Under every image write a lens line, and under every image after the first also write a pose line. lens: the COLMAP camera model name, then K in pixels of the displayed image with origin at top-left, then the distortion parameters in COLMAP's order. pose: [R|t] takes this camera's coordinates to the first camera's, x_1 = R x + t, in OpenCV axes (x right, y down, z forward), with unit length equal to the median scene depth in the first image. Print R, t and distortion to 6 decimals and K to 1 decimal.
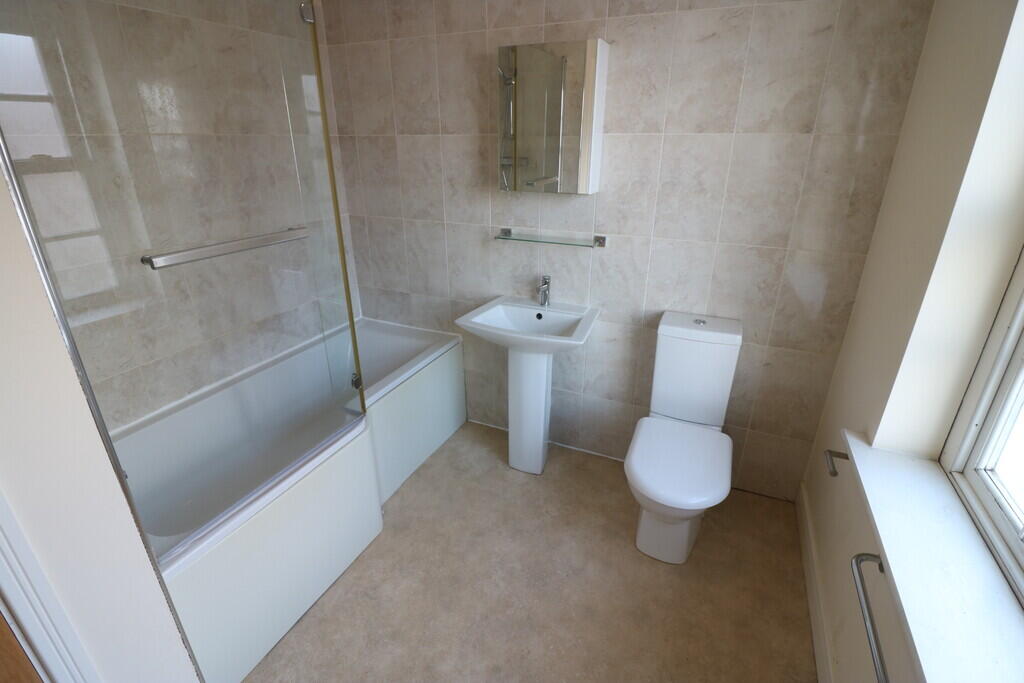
lens RADIAL K [[471.7, 0, 512.9], [0, 471.7, 332.8], [0, 0, 1]] dist [-0.003293, -0.013400]
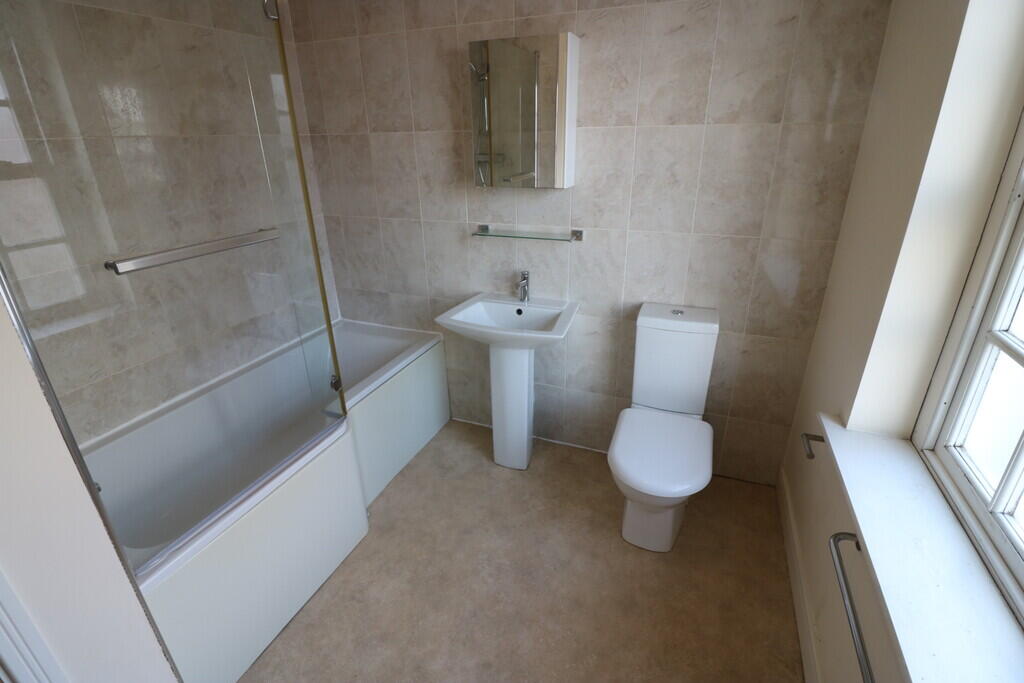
lens RADIAL K [[471.7, 0, 512.9], [0, 471.7, 332.8], [0, 0, 1]] dist [-0.003293, -0.013400]
pose [[0.998878, -0.032973, 0.033997, 0.008111], [0.032781, 0.999443, 0.006188, 0.003135], [-0.034182, -0.005066, 0.999403, 0.001081]]
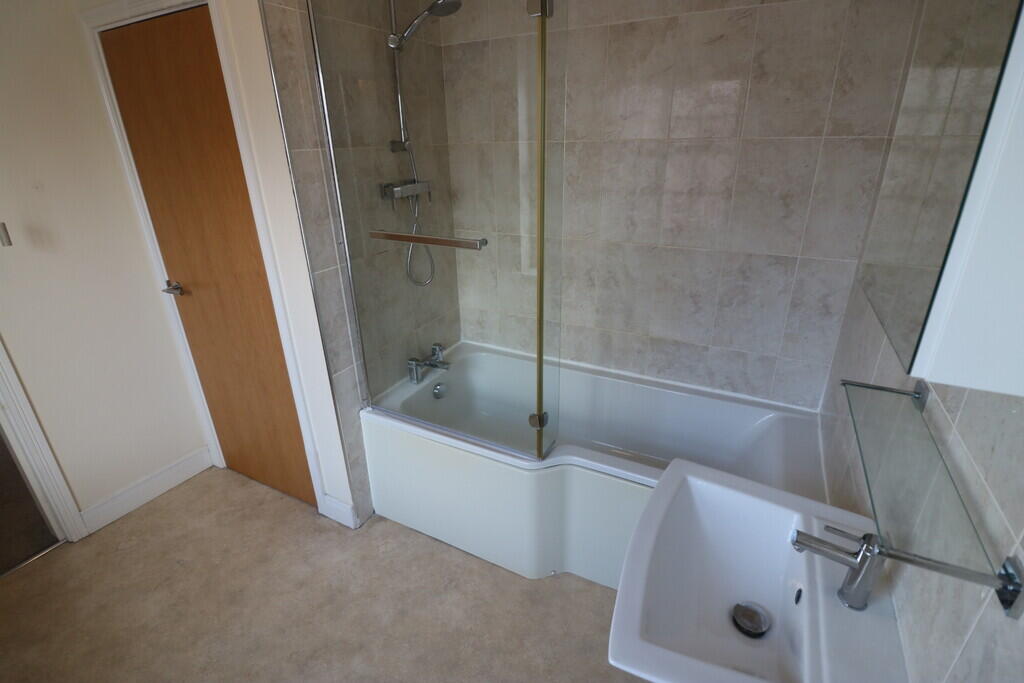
lens RADIAL K [[471.7, 0, 512.9], [0, 471.7, 332.8], [0, 0, 1]] dist [-0.003293, -0.013400]
pose [[-0.061173, 0.374333, -0.925274, 0.413443], [-0.355999, 0.857860, 0.370596, -0.334008], [0.932482, 0.352067, 0.080784, 0.781173]]
